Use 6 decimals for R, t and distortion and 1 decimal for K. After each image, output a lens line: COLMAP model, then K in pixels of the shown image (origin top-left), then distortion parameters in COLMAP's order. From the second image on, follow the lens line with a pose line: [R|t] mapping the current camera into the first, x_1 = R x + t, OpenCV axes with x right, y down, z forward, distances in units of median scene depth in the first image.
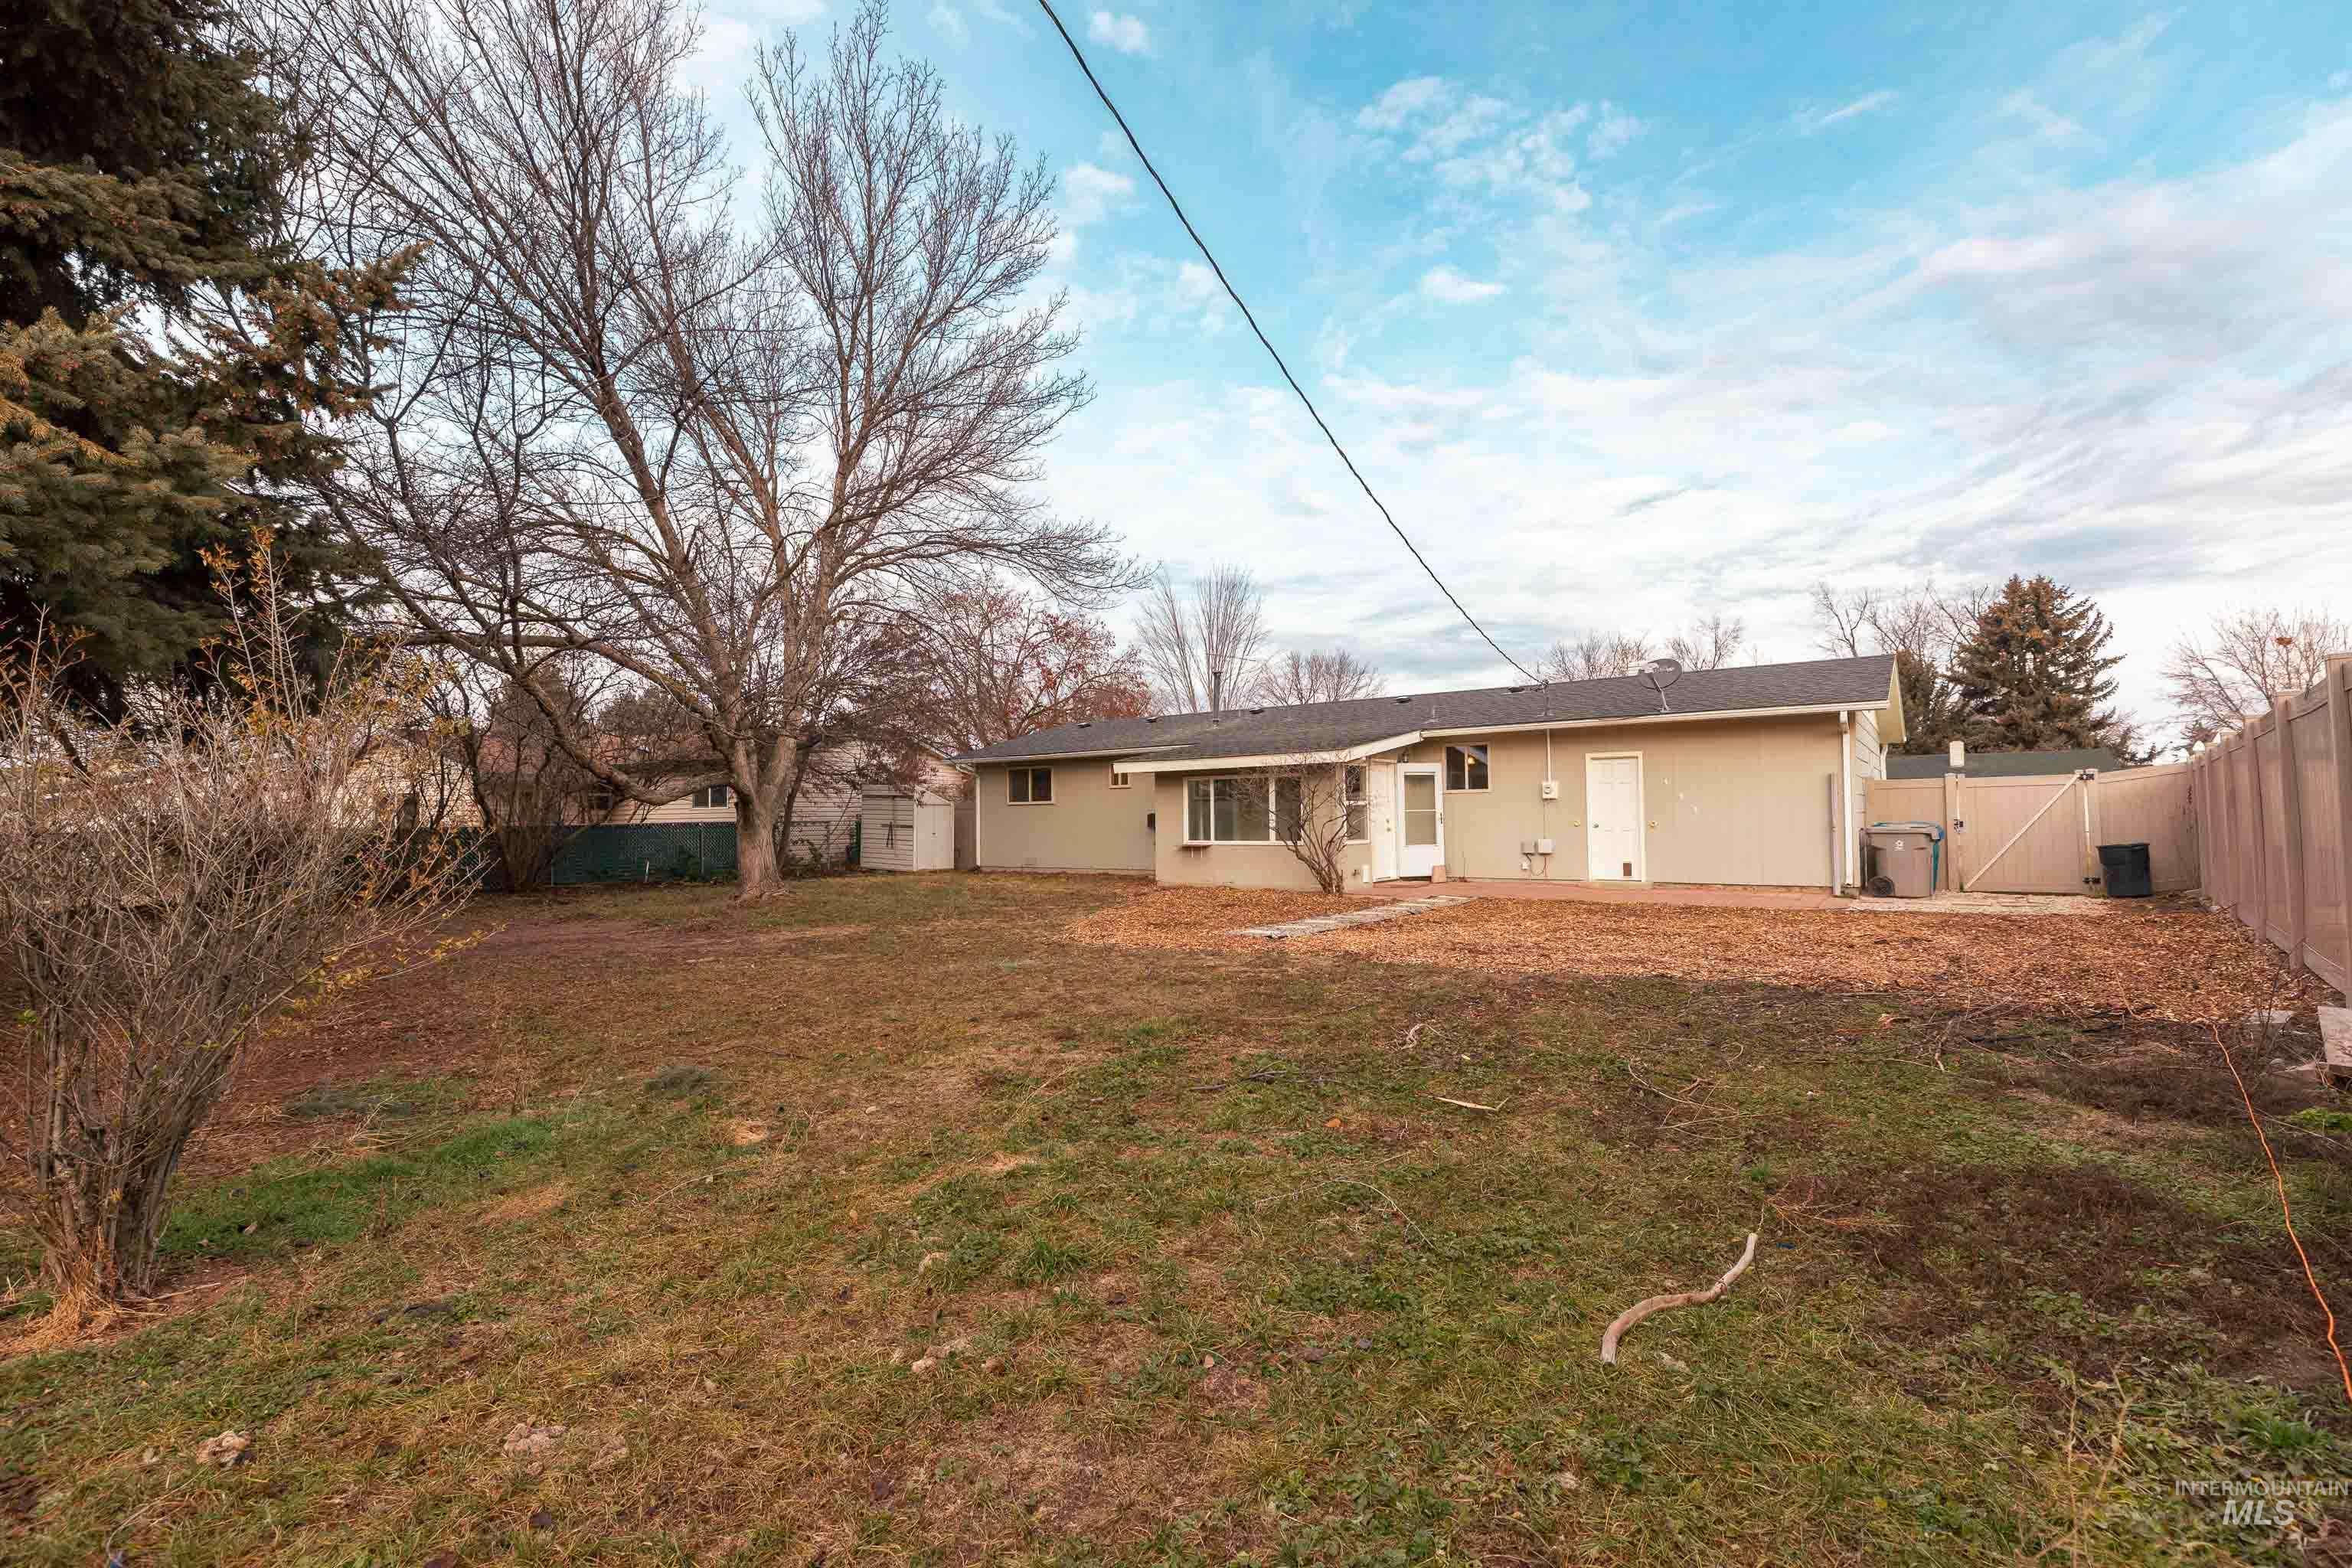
lens RADIAL K [[1073.8, 0, 1183.2], [0, 1073.8, 775.7], [0, 0, 1]] dist [0.005114, 0.000510]
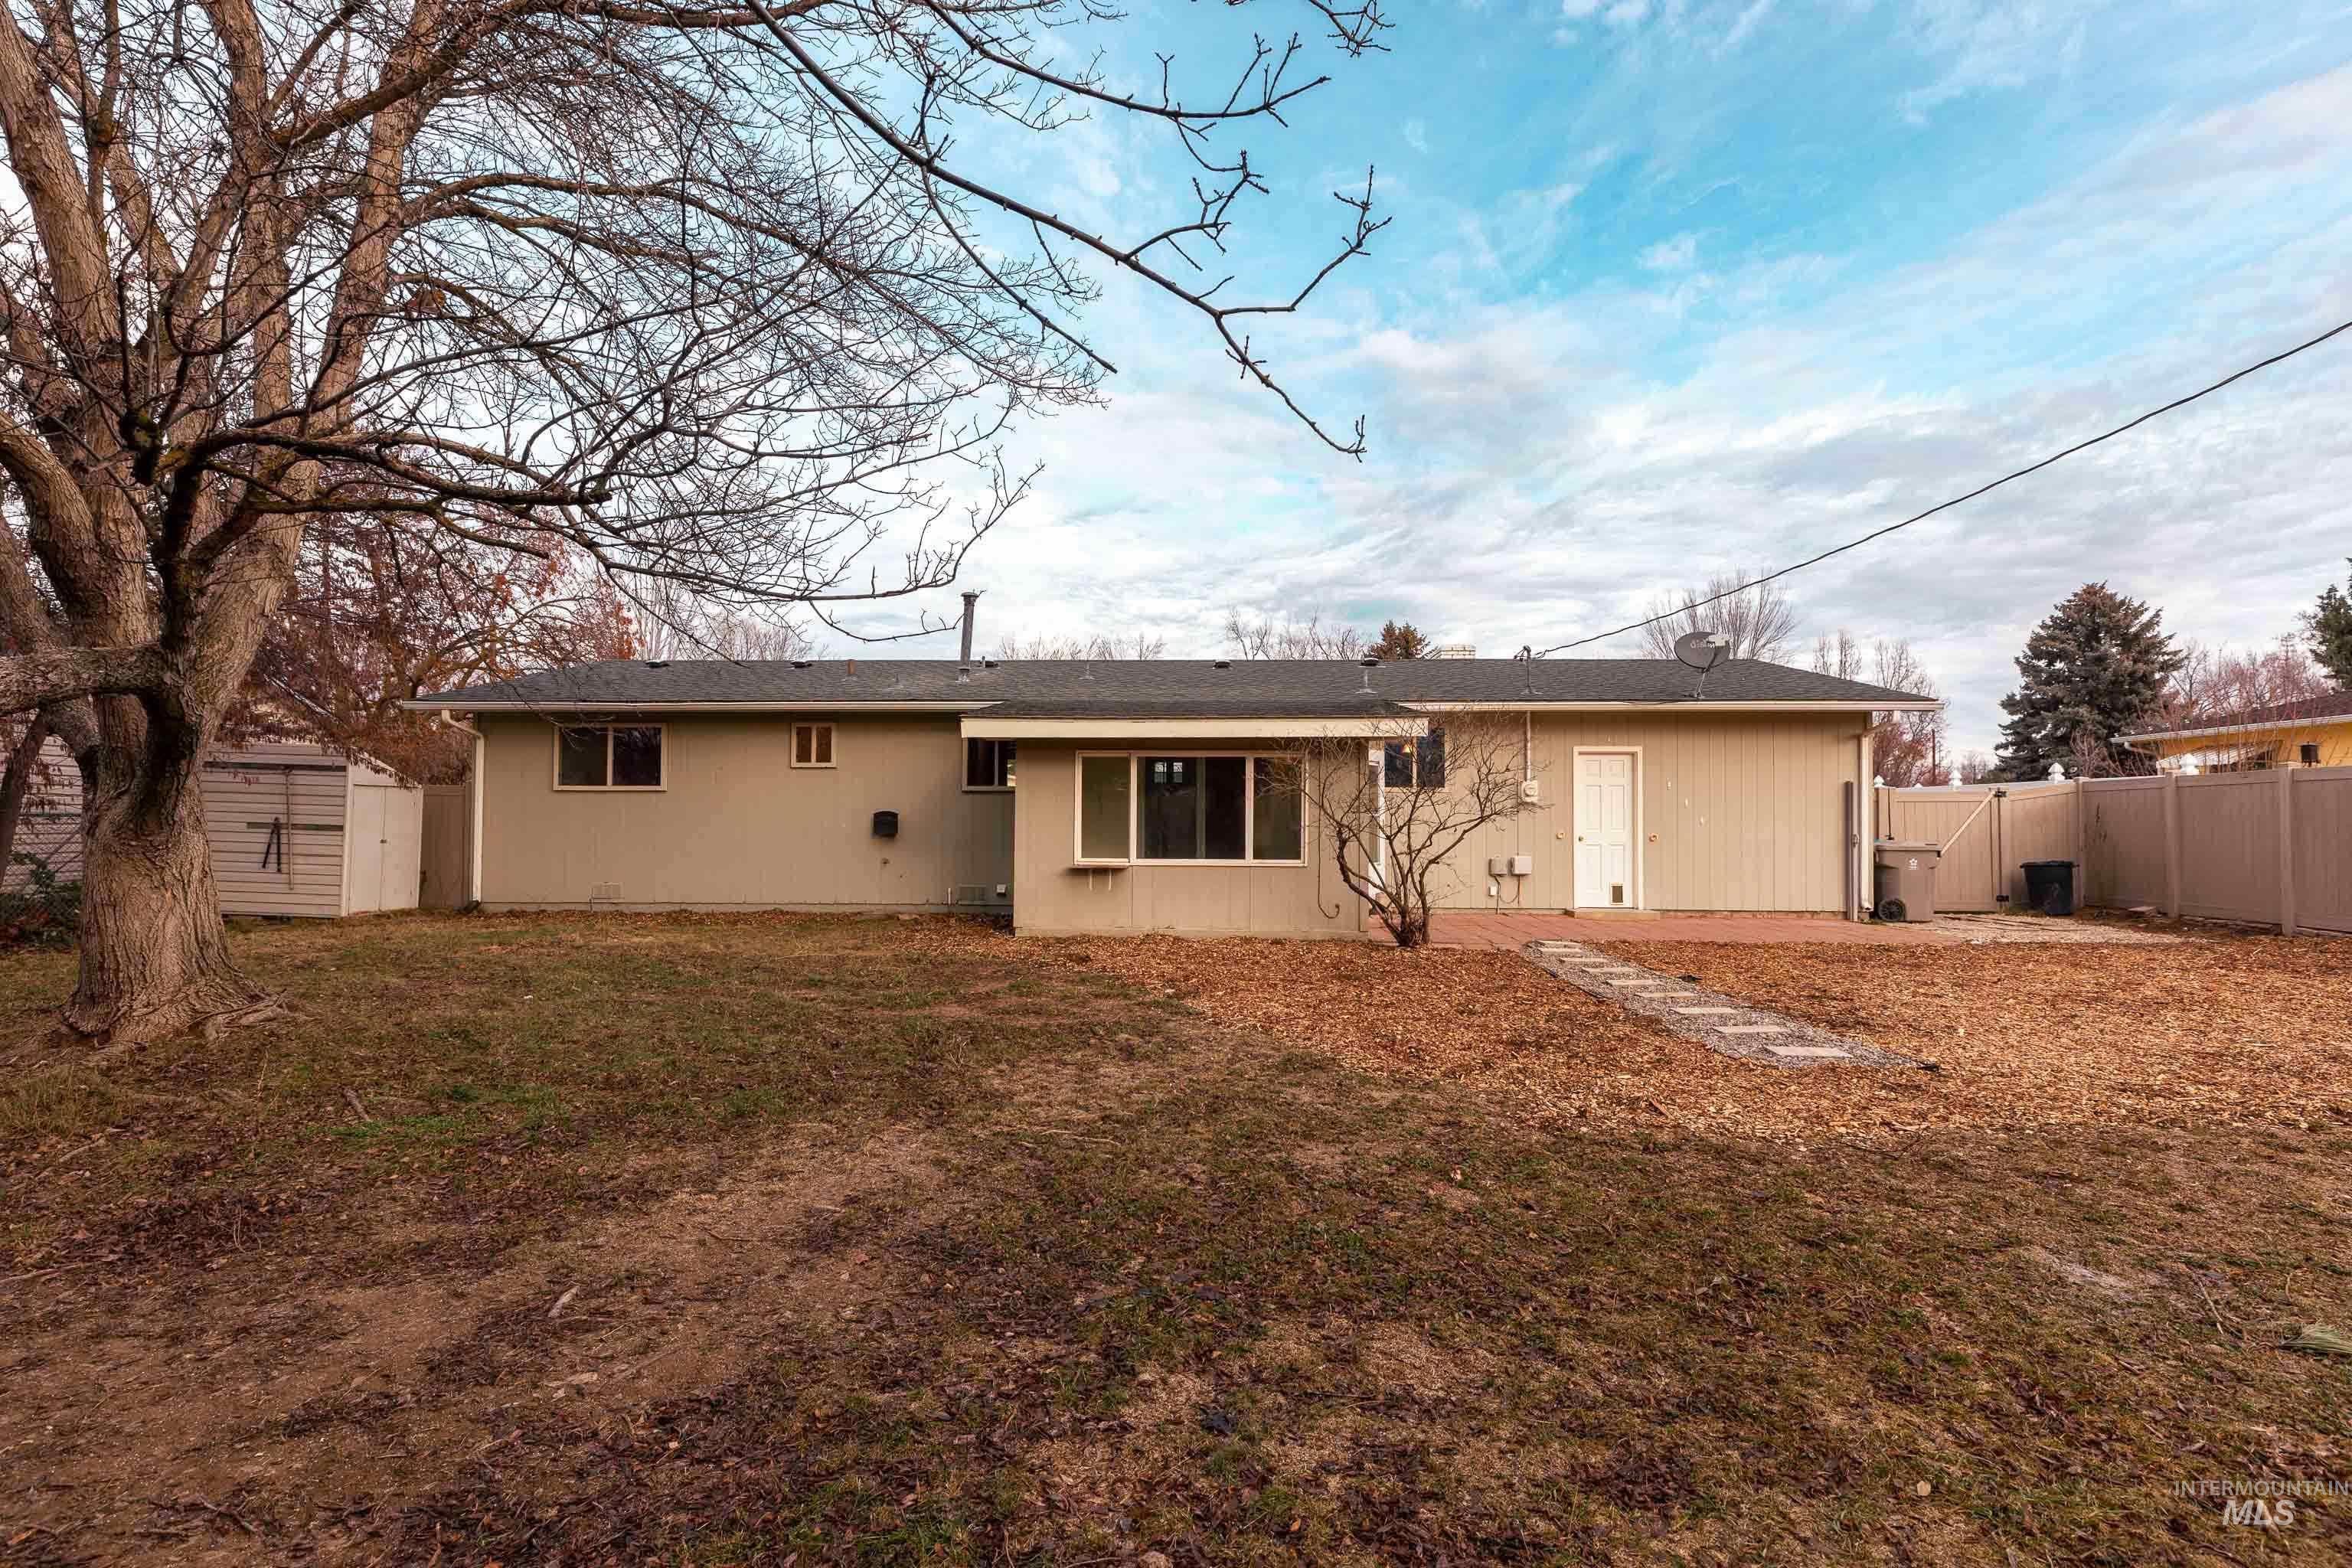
lens RADIAL K [[1073.8, 0, 1183.2], [0, 1073.8, 775.7], [0, 0, 1]] dist [0.005114, 0.000510]
pose [[0.826155, 0.037919, 0.562166, -0.282551], [-0.036673, 0.999236, -0.013506, 0.020972], [-0.562249, -0.009459, 0.826914, 0.492239]]
